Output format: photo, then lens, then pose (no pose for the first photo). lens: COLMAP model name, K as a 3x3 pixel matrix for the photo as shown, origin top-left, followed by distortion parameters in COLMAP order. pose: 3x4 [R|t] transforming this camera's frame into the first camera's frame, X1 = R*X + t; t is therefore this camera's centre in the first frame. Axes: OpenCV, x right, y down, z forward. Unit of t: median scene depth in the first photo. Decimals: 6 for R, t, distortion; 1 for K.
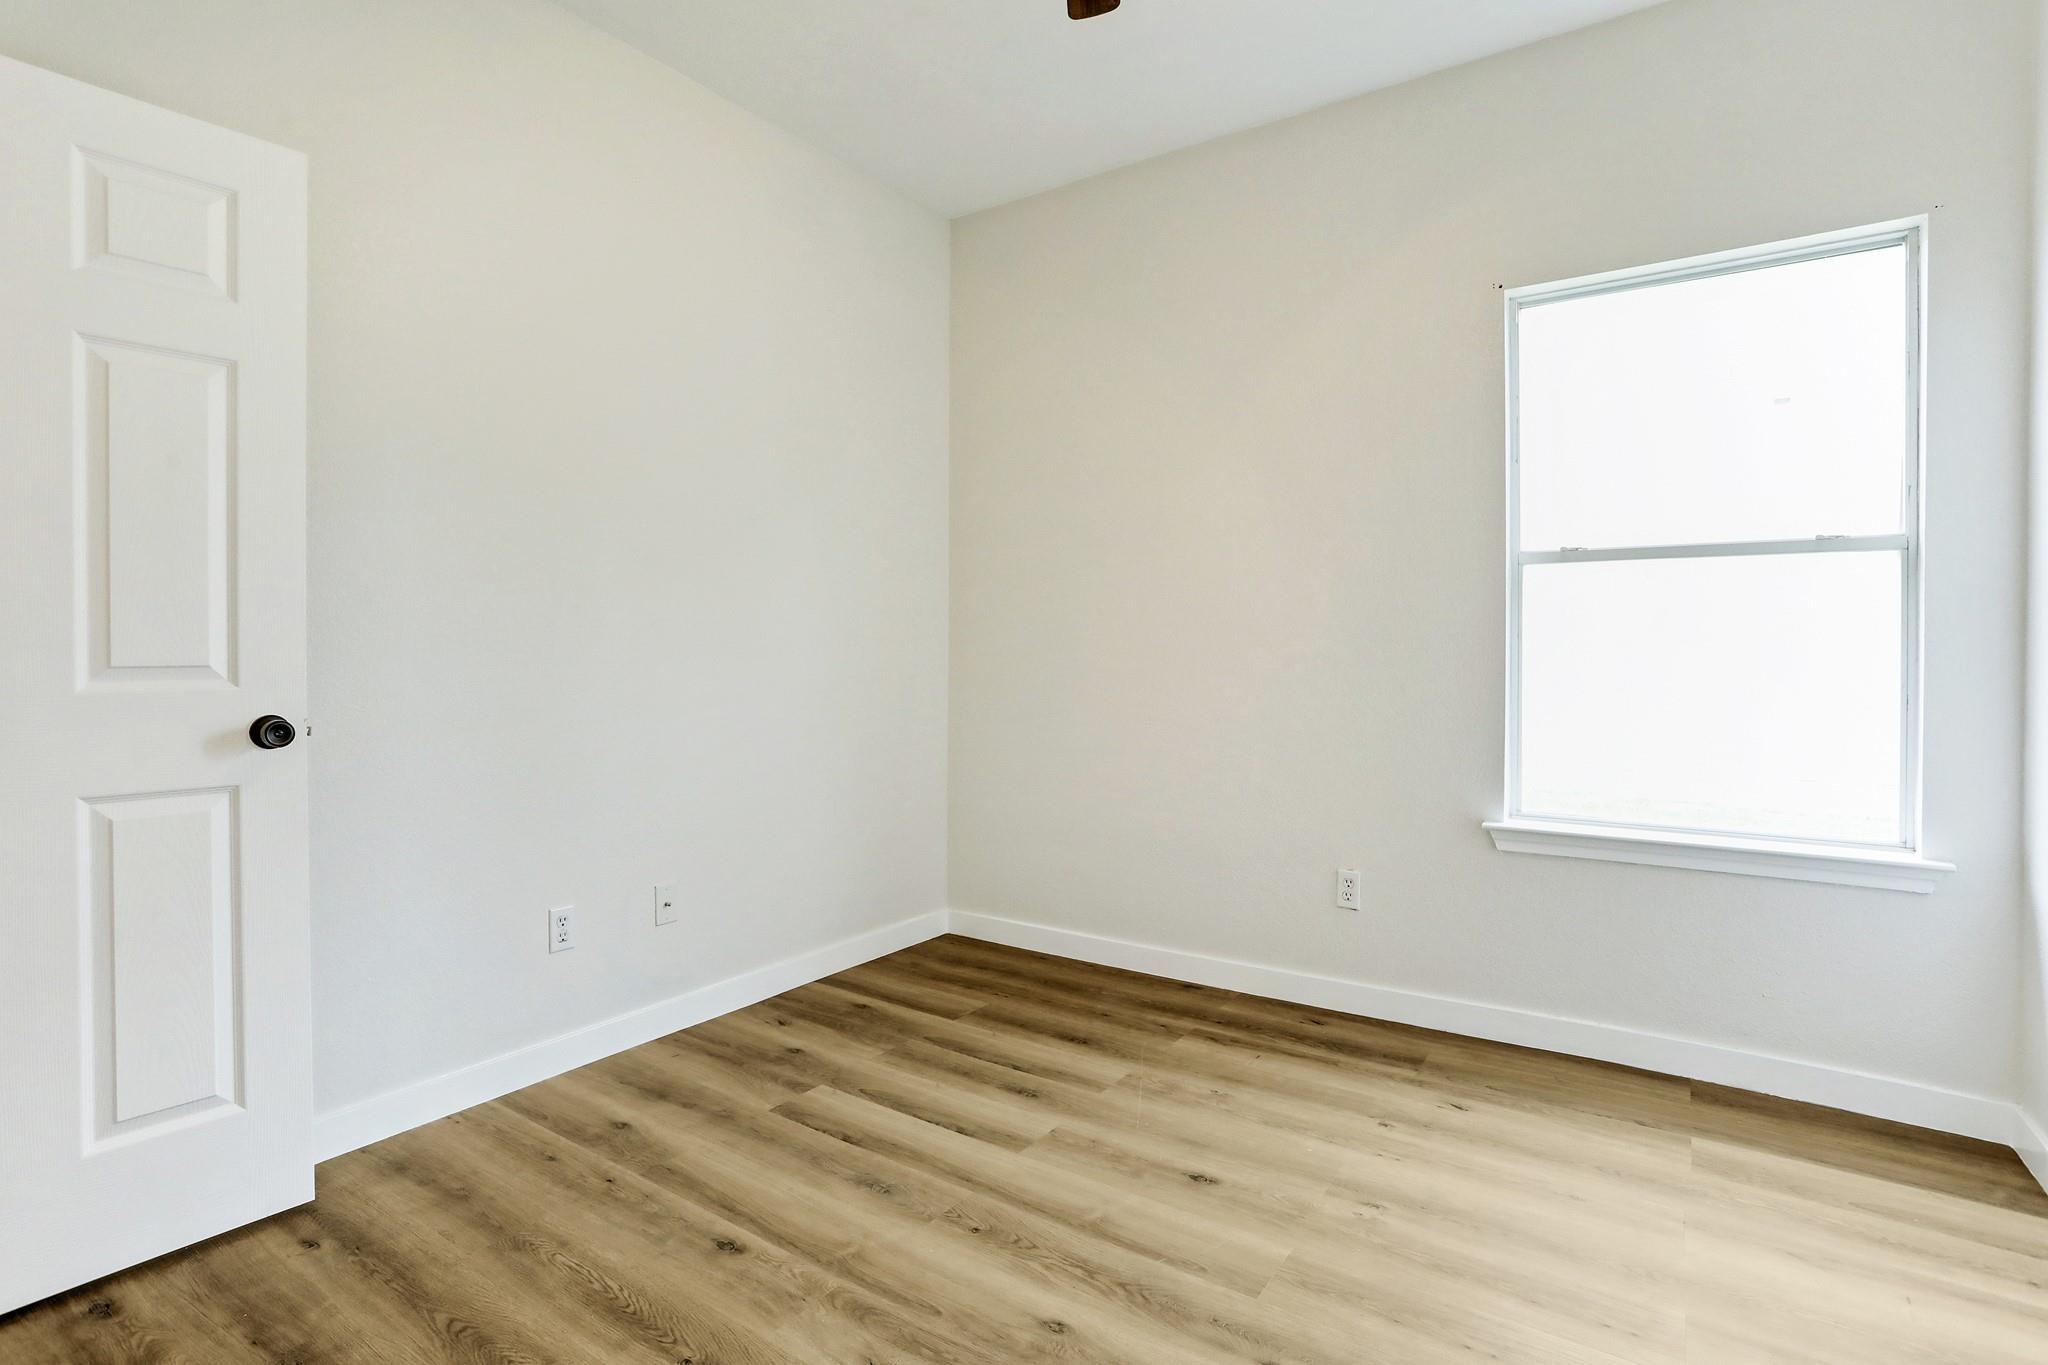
lens RADIAL K [[987.0, 0, 1022.3], [0, 987.0, 657.5], [0, 0, 1]] dist [-0.051346, 0.024646]
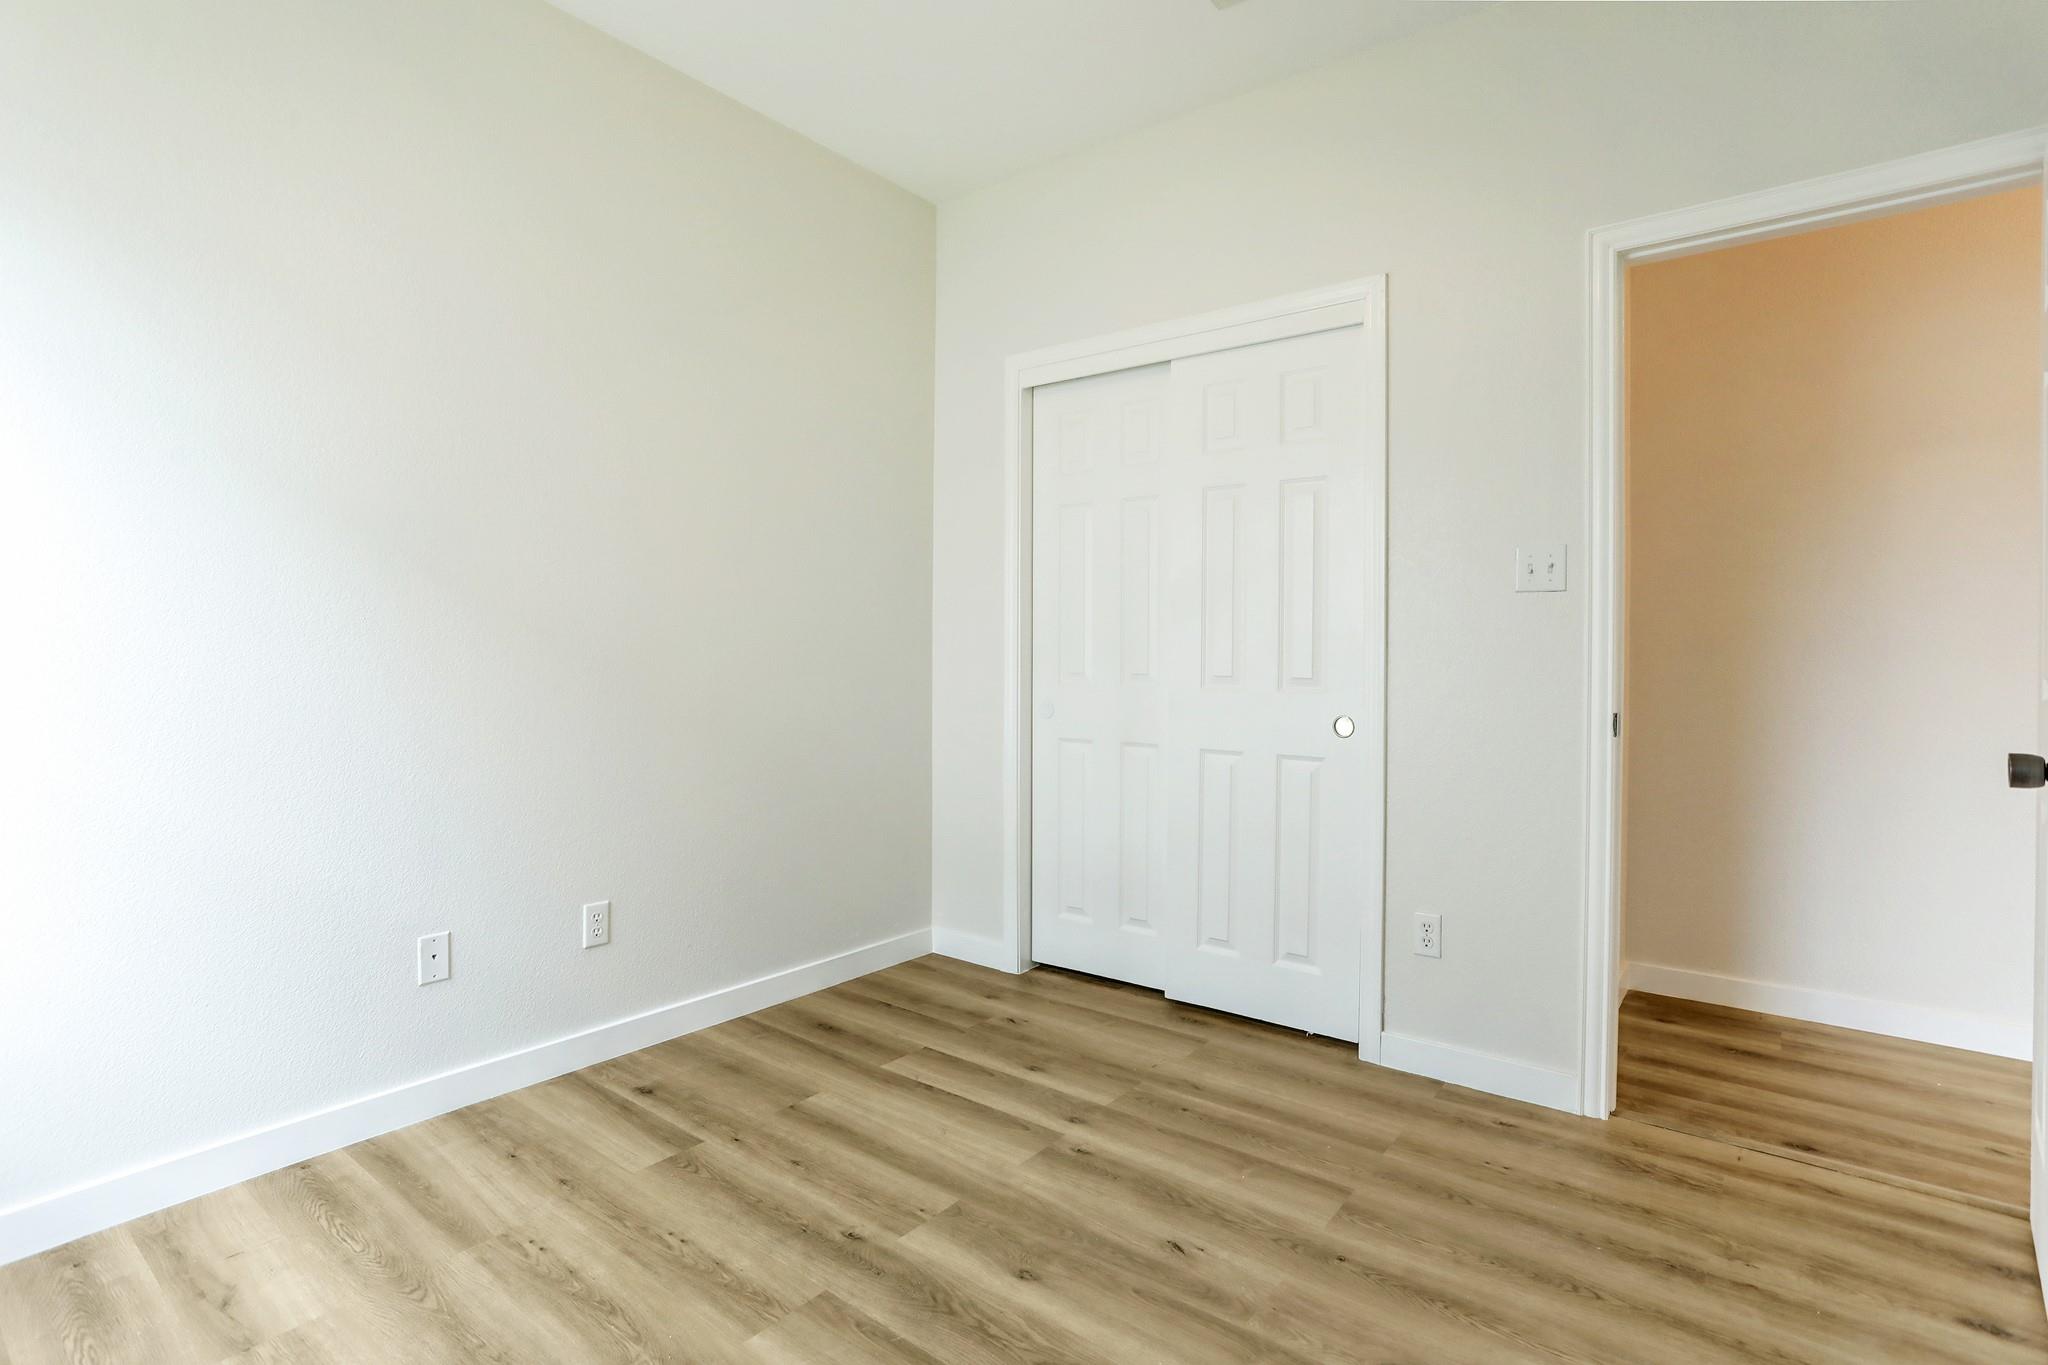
lens RADIAL K [[987.0, 0, 1022.3], [0, 987.0, 657.5], [0, 0, 1]] dist [-0.051346, 0.024646]
pose [[-0.998261, -0.003496, 0.058842, -0.014136], [-0.003039, 0.999965, 0.007854, -0.009453], [-0.058868, 0.007661, -0.998236, 1.249914]]
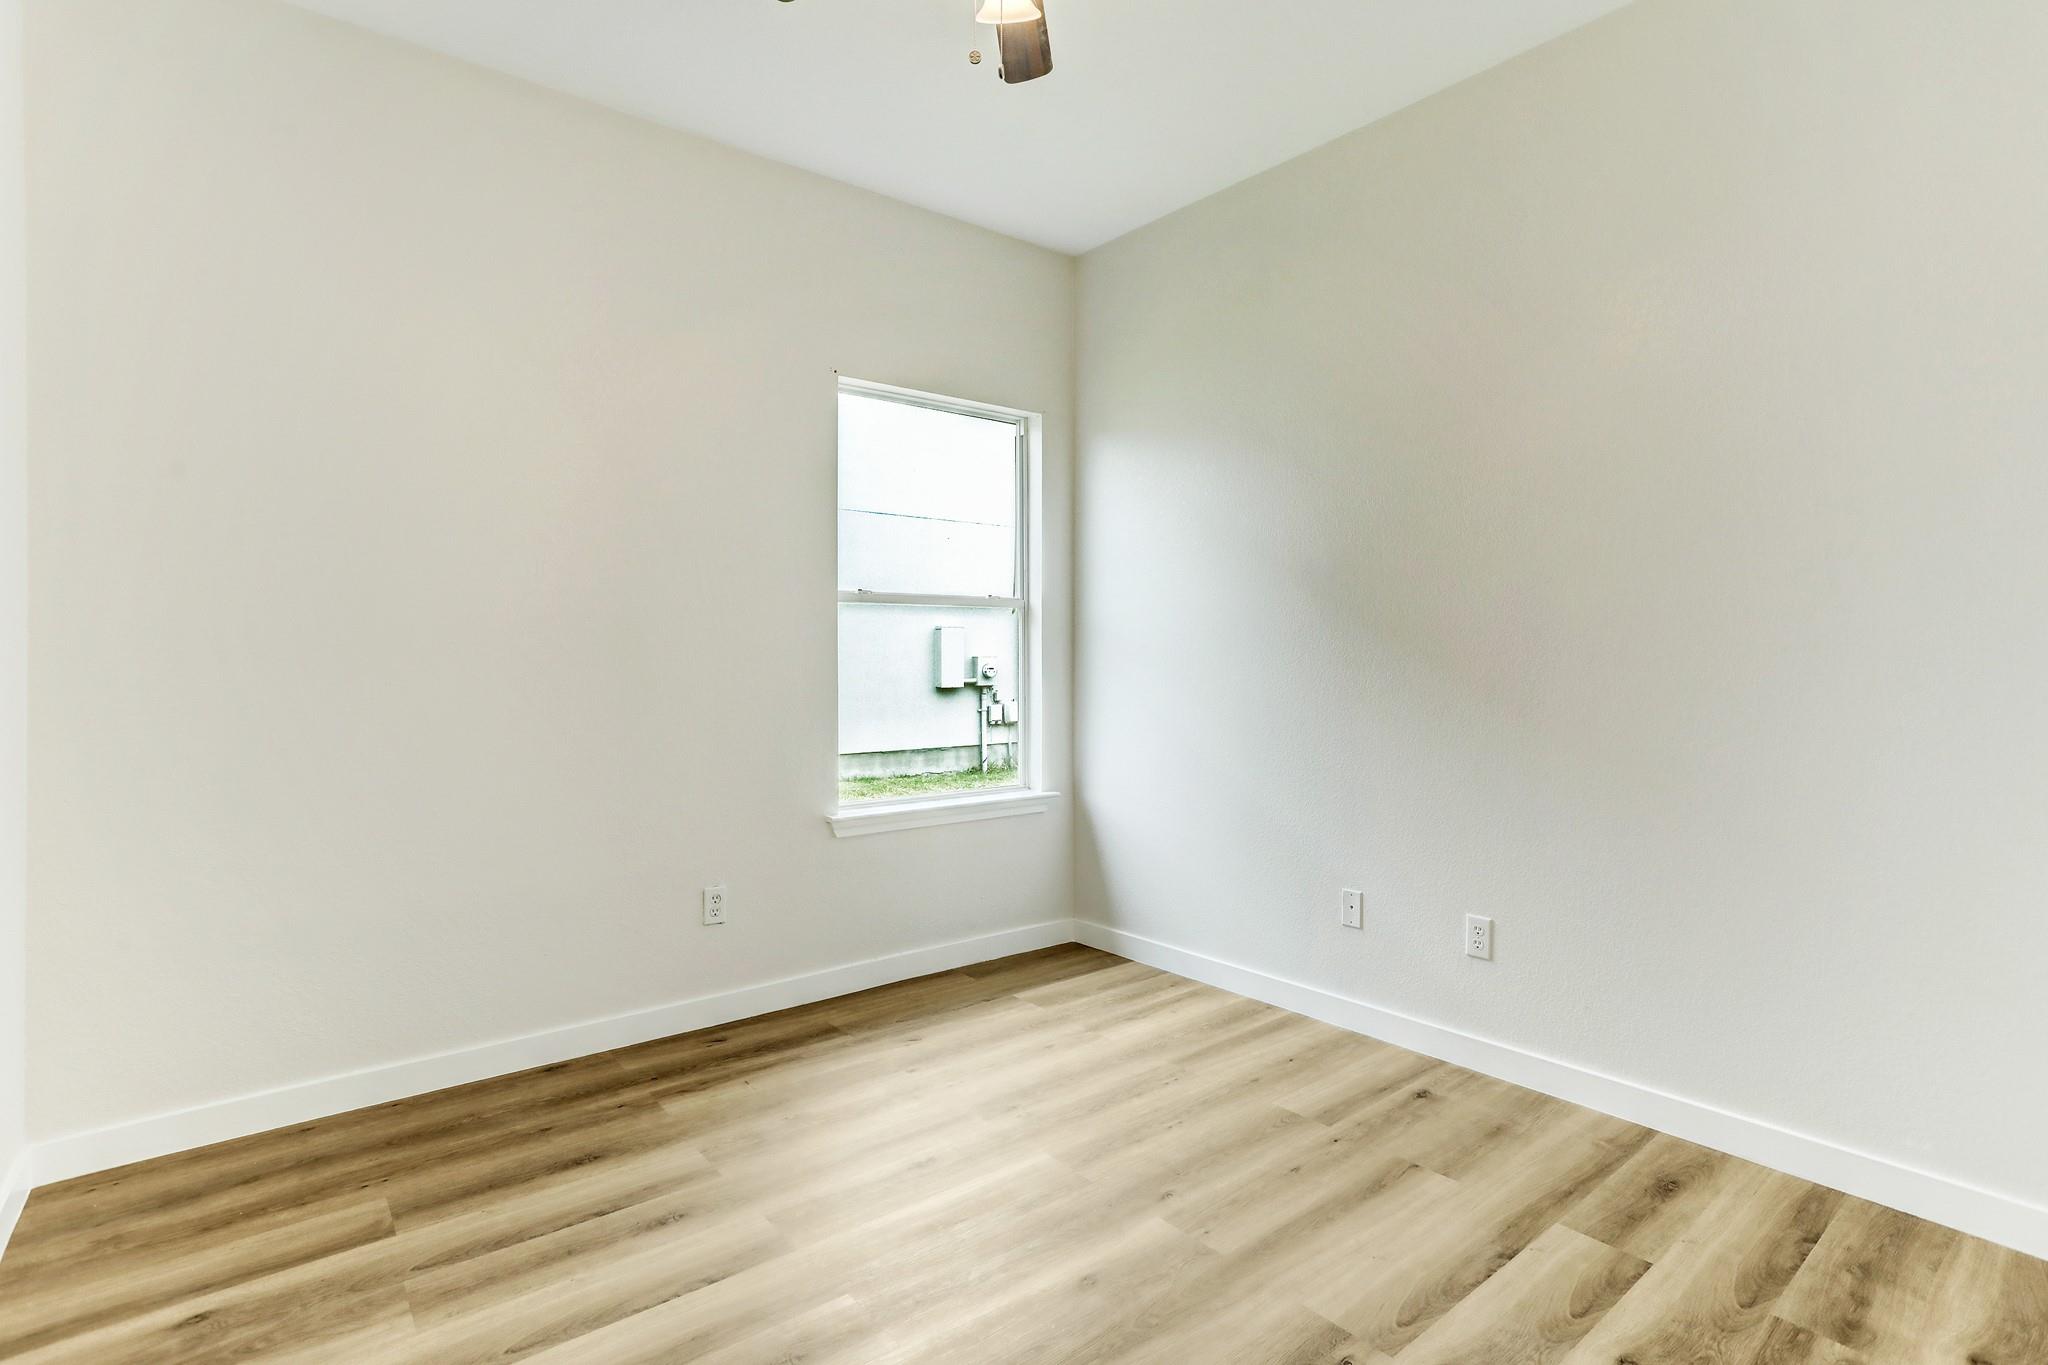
lens RADIAL K [[987.0, 0, 1022.3], [0, 987.0, 657.5], [0, 0, 1]] dist [-0.051346, 0.024646]
pose [[0.287941, 0.003114, 0.957643, -0.641966], [0.007679, 0.999955, -0.005561, -0.018580], [-0.957617, 0.008955, 0.287905, 0.444094]]
